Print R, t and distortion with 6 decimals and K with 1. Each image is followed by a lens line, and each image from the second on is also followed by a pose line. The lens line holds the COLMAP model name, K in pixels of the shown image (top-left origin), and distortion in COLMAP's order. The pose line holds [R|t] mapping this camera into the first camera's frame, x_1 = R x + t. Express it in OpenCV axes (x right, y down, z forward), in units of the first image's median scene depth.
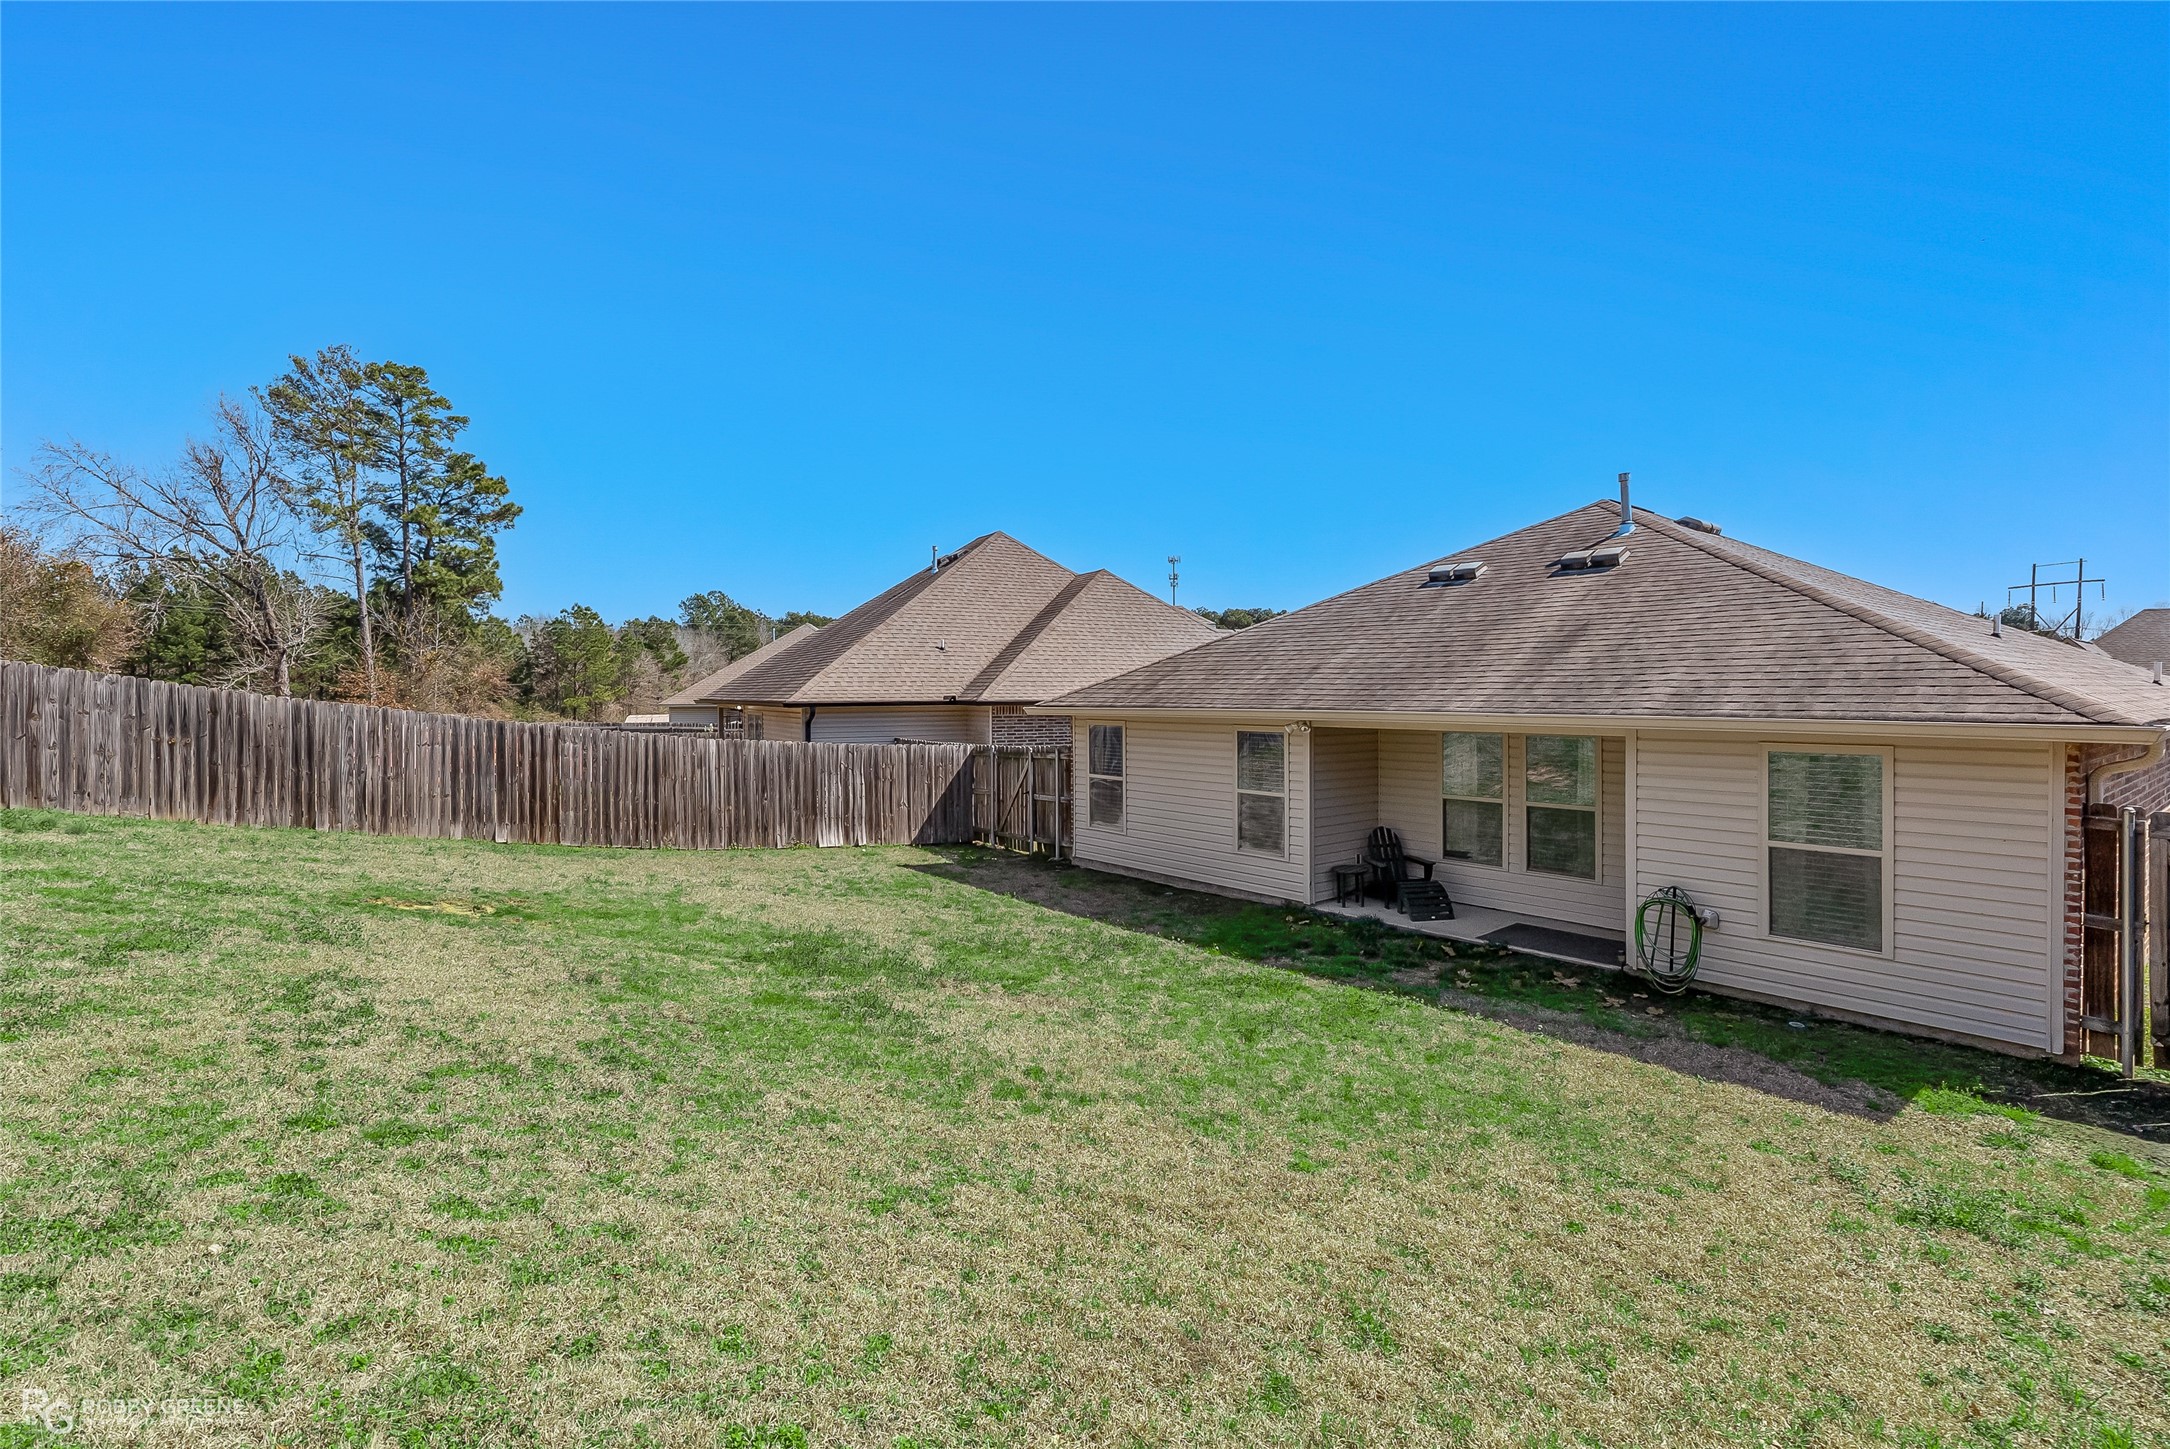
lens RADIAL K [[1003.5, 0, 1091.8], [0, 1003.5, 694.4], [0, 0, 1]] dist [-0.012446, 0.004828]
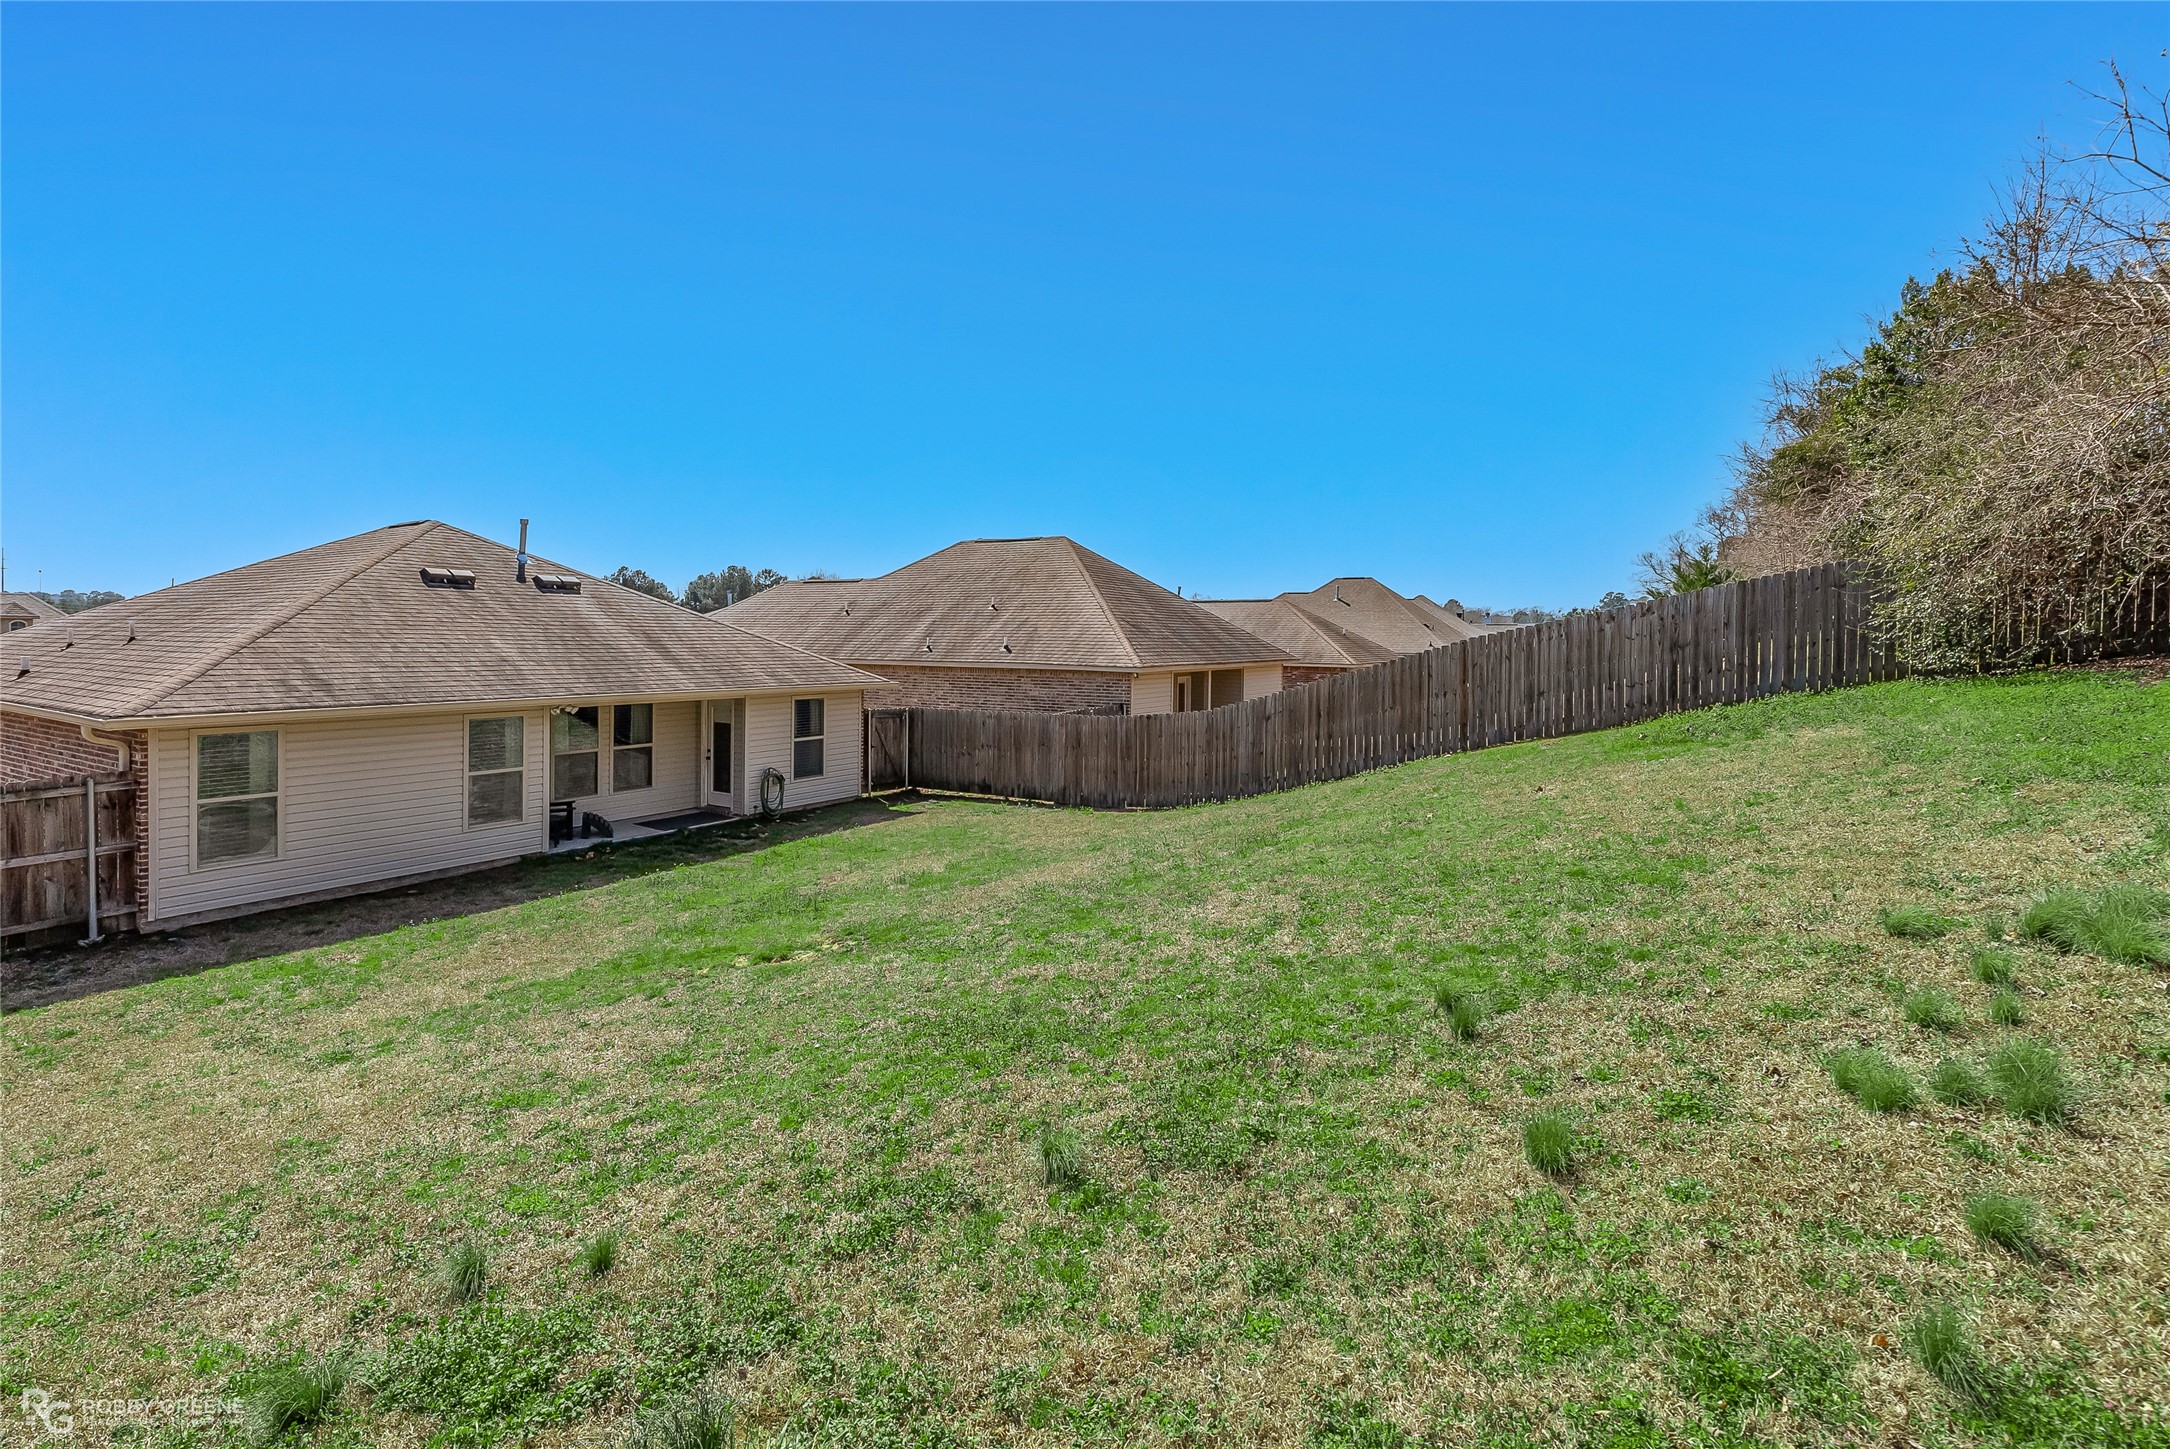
lens RADIAL K [[1003.5, 0, 1091.8], [0, 1003.5, 694.4], [0, 0, 1]] dist [-0.012446, 0.004828]
pose [[-0.368393, -0.051965, 0.928217, -1.107585], [-0.016322, 0.998644, 0.049430, -0.055329], [-0.929527, 0.003059, -0.368742, 0.774394]]
